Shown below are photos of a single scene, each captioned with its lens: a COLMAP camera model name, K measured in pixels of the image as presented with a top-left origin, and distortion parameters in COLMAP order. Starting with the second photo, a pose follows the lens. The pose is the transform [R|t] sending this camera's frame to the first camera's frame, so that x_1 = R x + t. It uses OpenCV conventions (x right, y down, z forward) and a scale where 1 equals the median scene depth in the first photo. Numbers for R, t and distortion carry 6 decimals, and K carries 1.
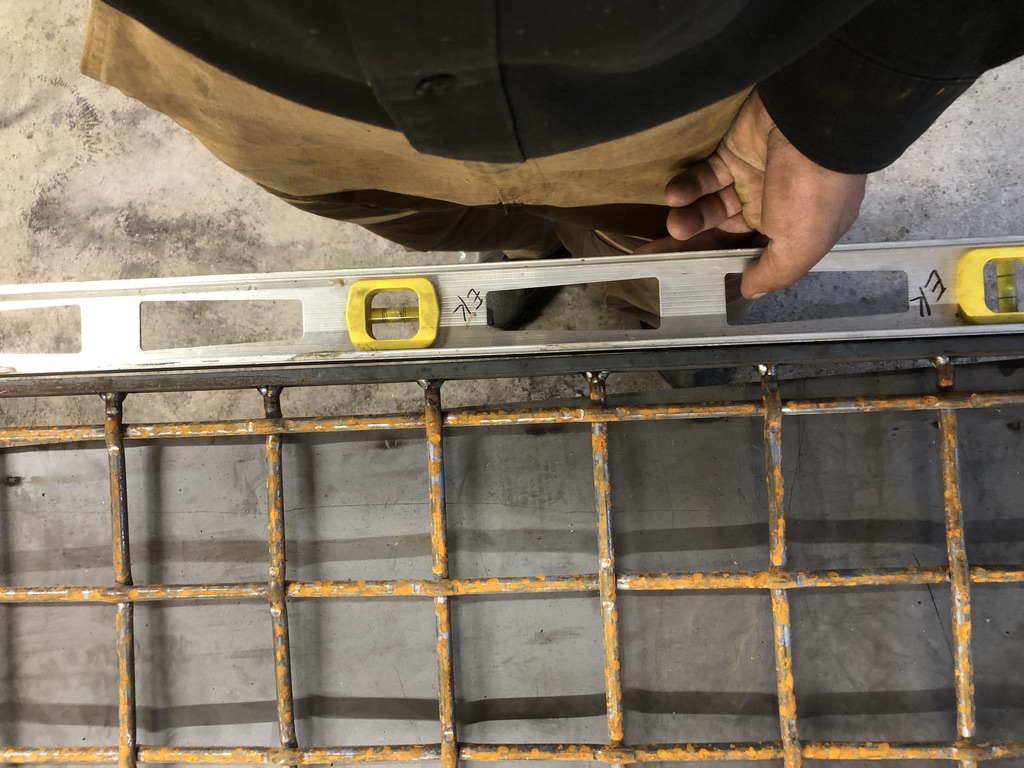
lens RADIAL K [[838.8, 0, 518.0], [0, 838.8, 381.4], [0, 0, 1]] dist [0.007372, -0.026628]
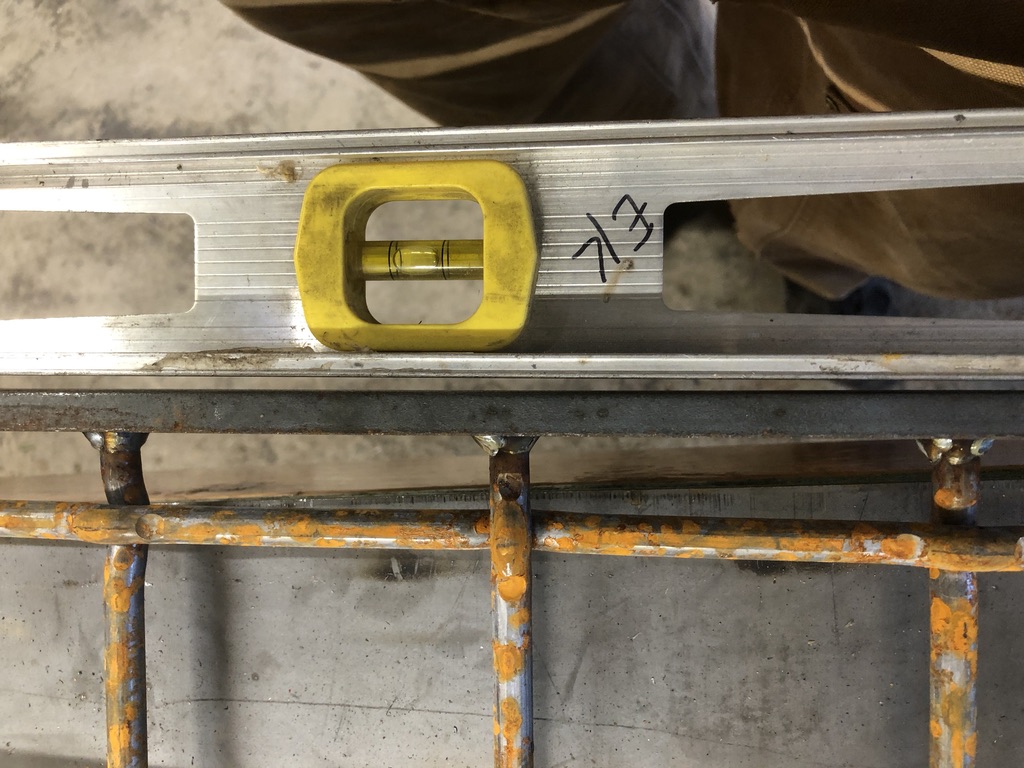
lens RADIAL K [[838.8, 0, 508.9], [0, 838.8, 390.8], [0, 0, 1]] dist [0.007372, -0.026628]
pose [[0.996448, 0.041969, -0.073012, -0.073389], [-0.036877, 0.996883, 0.069741, -0.046299], [0.075711, -0.066800, 0.994890, 0.597603]]
